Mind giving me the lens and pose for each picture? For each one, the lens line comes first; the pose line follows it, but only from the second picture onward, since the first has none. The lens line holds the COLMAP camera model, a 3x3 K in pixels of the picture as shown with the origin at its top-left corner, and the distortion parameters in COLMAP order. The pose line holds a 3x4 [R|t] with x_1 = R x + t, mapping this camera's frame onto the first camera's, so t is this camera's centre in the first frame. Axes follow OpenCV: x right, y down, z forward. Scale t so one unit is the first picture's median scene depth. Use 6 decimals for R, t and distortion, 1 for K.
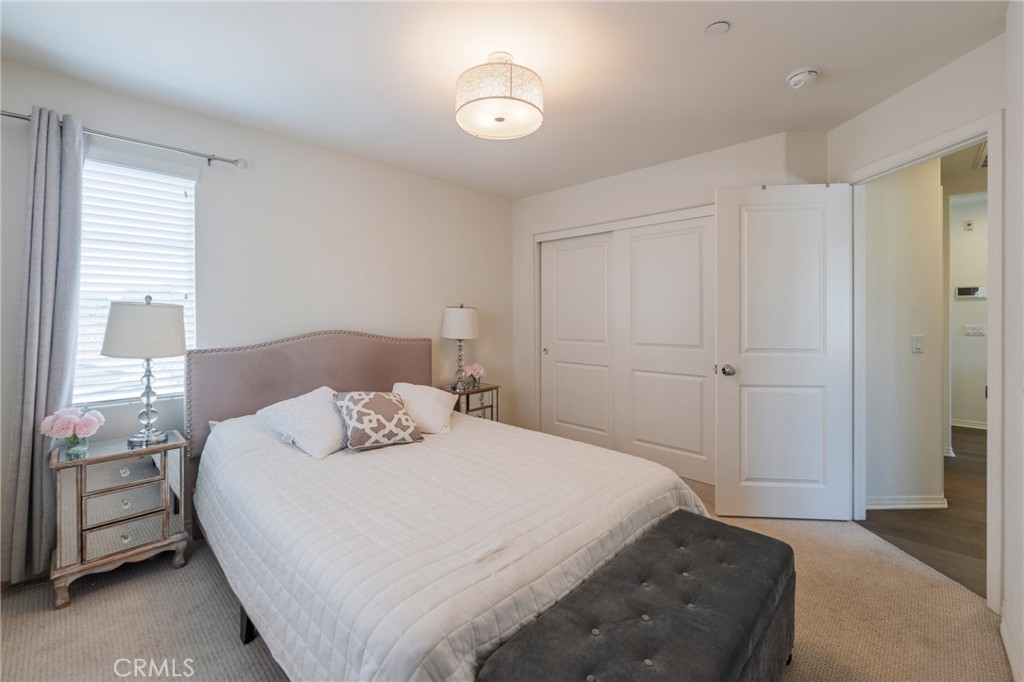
lens RADIAL K [[417.5, 0, 506.3], [0, 417.5, 308.8], [0, 0, 1]] dist [-0.001408, -0.000085]
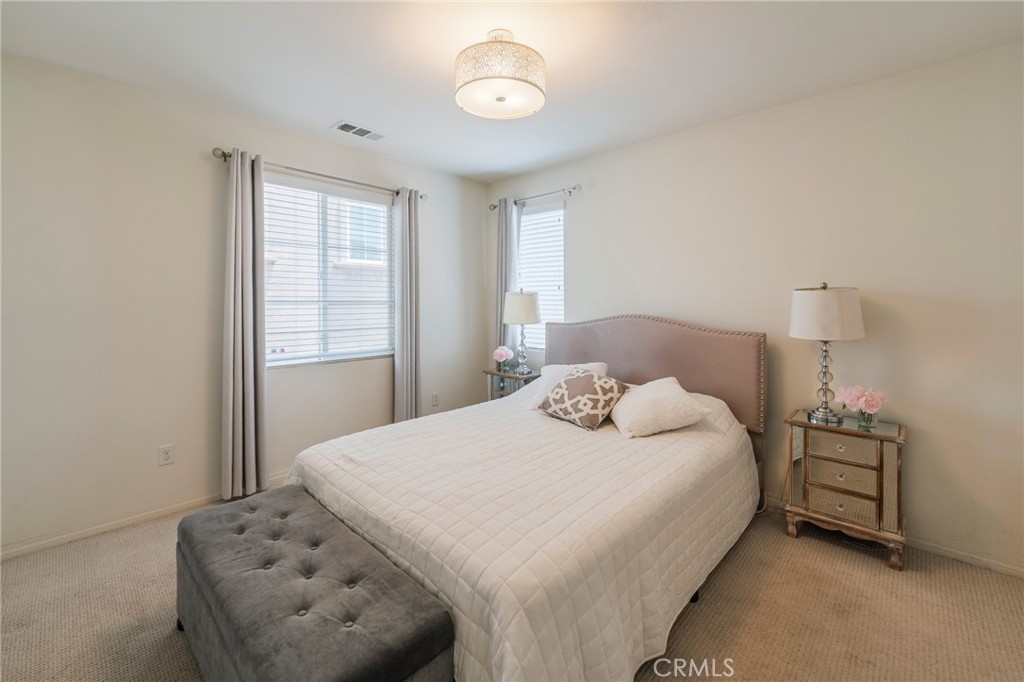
lens RADIAL K [[417.5, 0, 508.8], [0, 417.5, 298.7], [0, 0, 1]] dist [-0.001408, -0.000085]
pose [[0.031259, 0.003442, -0.999505, 0.786494], [0.011848, 0.999923, 0.003814, 0.004477], [0.999441, -0.011961, 0.031216, 0.809051]]
